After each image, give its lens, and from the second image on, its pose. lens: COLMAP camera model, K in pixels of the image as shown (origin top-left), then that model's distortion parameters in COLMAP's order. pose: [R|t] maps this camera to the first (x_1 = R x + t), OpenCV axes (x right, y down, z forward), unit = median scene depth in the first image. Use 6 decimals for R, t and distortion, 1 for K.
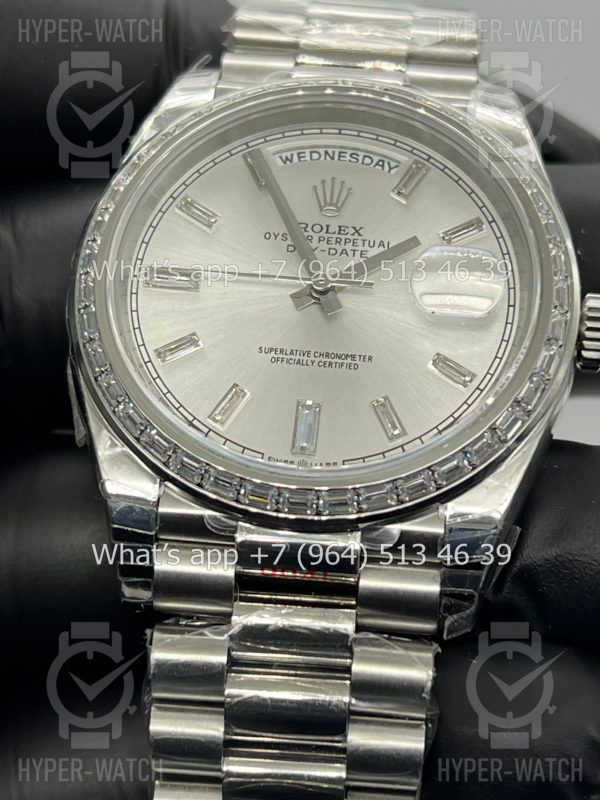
lens RADIAL K [[1806.5, 0, 300.0], [0, 1806.5, 400.0], [0, 0, 1]] dist [0.286972, 0.101974]
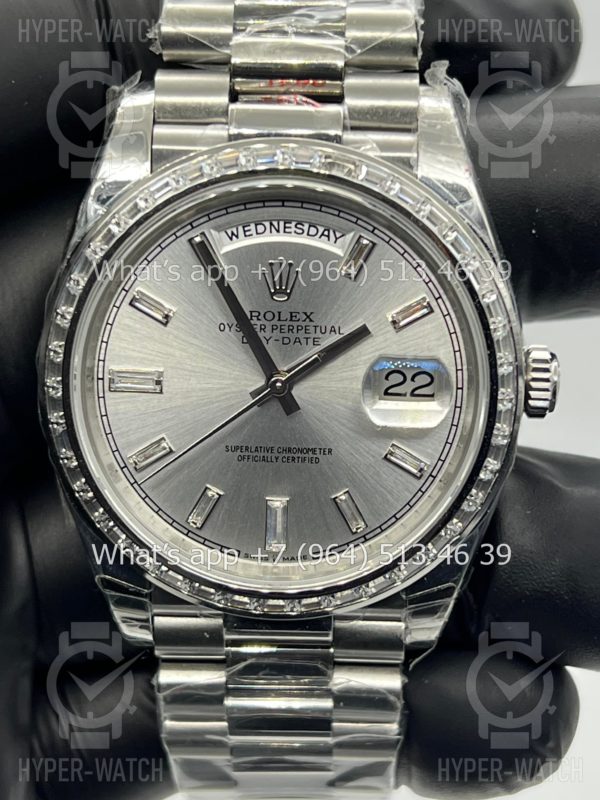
lens RADIAL K [[1806.5, 0, 300.0], [0, 1806.5, 400.0], [0, 0, 1]] dist [0.286972, 0.101974]
pose [[0.996539, -0.080568, -0.020475, 0.044193], [0.078680, 0.834647, 0.545137, -0.615234], [-0.026831, -0.544861, 0.838097, 0.114520]]
